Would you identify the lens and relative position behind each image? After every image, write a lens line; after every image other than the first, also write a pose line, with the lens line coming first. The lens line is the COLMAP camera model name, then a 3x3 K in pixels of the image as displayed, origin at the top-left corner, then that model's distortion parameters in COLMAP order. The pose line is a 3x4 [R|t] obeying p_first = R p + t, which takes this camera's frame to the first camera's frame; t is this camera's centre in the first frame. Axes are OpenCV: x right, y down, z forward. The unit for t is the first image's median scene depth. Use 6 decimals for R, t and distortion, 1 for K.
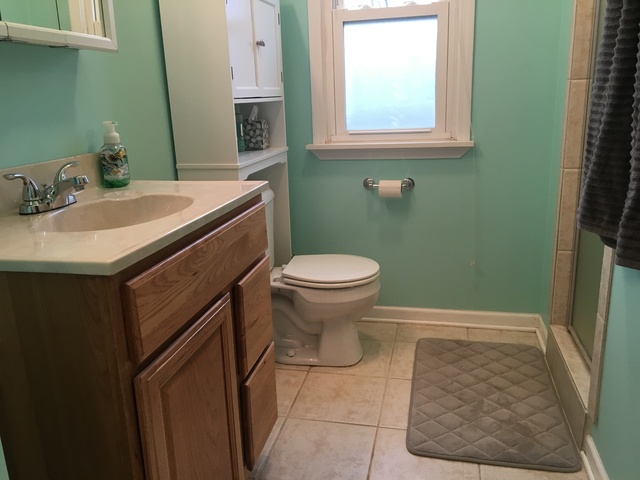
lens RADIAL K [[538.0, 0, 320.2], [0, 538.0, 240.1], [0, 0, 1]] dist [0.069232, -0.108242]
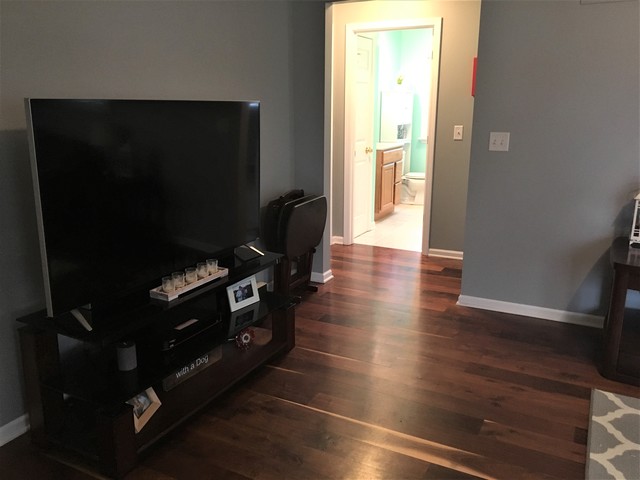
lens RADIAL K [[538.0, 0, 319.6], [0, 538.0, 239.4], [0, 0, 1]] dist [0.069232, -0.108242]
pose [[0.962128, 0.102116, -0.252749, 0.299644], [-0.103114, 0.994626, 0.009329, 0.474640], [0.252343, 0.017086, 0.967487, -2.349156]]
